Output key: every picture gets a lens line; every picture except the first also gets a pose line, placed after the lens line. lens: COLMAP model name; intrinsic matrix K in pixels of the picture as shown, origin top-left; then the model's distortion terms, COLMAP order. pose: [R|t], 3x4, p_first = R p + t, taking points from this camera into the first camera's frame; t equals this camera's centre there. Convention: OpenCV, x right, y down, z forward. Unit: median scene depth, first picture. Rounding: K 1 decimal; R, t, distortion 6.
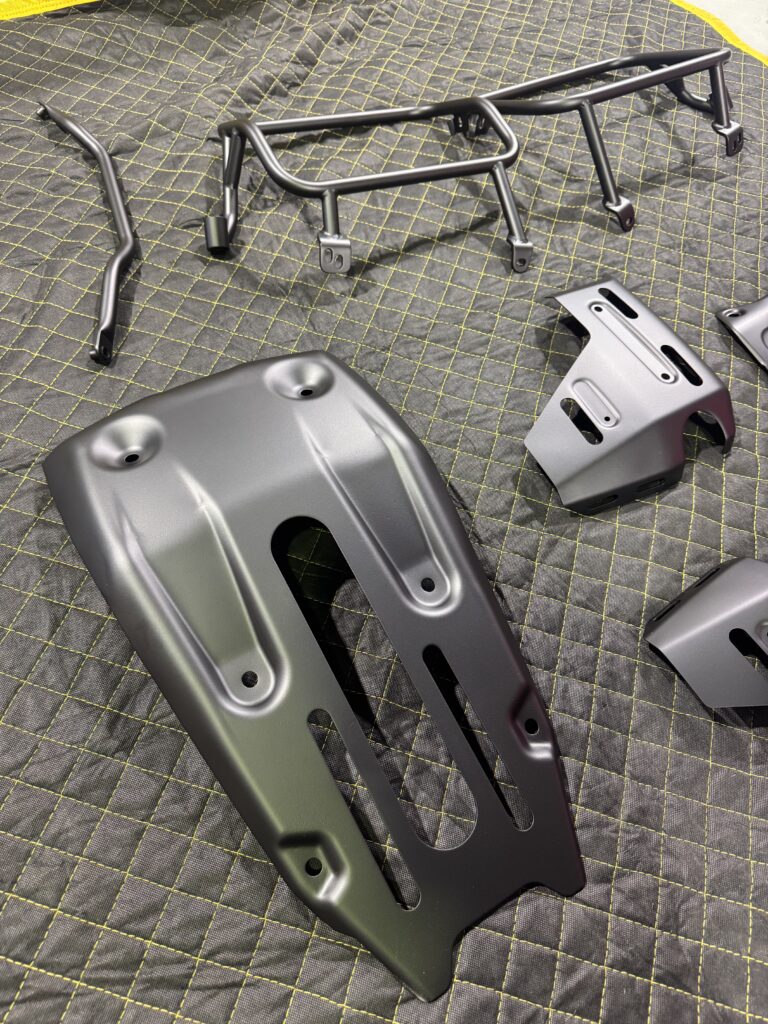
lens RADIAL K [[744.4, 0, 384.0], [0, 744.4, 512.0], [0, 0, 1]] dist [0.077033, -0.180261]
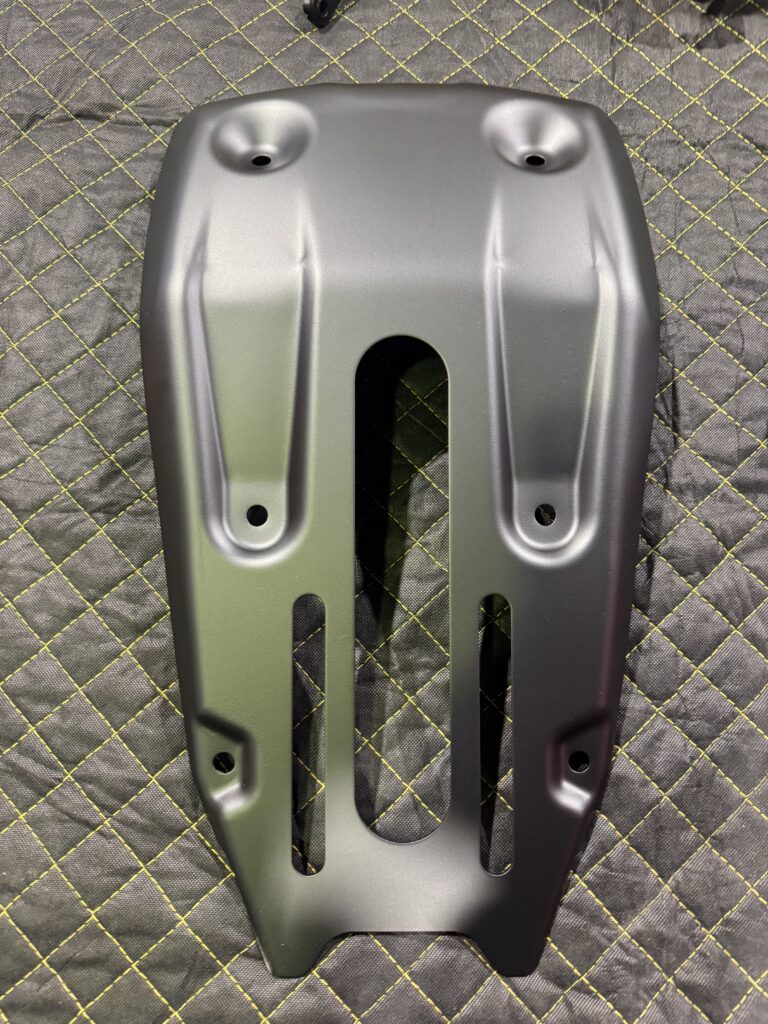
lens RADIAL K [[757.1, 0, 354.7], [0, 757.1, 511.6], [0, 0, 1]] dist [-0.006810, -0.010099]
pose [[0.846940, 0.482071, -0.224278, 0.065223], [-0.396412, 0.853639, 0.337873, -0.067952], [0.354331, -0.197251, 0.914080, 0.325821]]
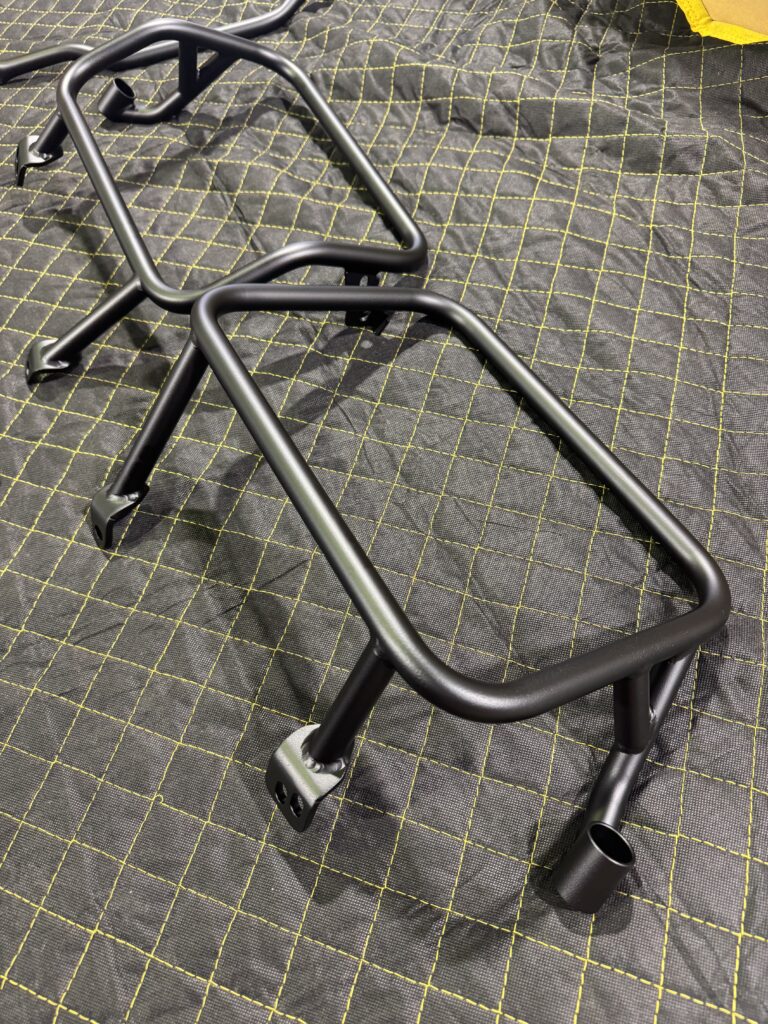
lens RADIAL K [[757.1, 0, 354.7], [0, 757.1, 511.6], [0, 0, 1]] dist [-0.006810, -0.010099]
pose [[-0.068624, 0.793919, -0.604138, 1.022938], [-0.795146, 0.322203, 0.513739, -1.315150], [0.602522, 0.515634, 0.609171, 1.285789]]
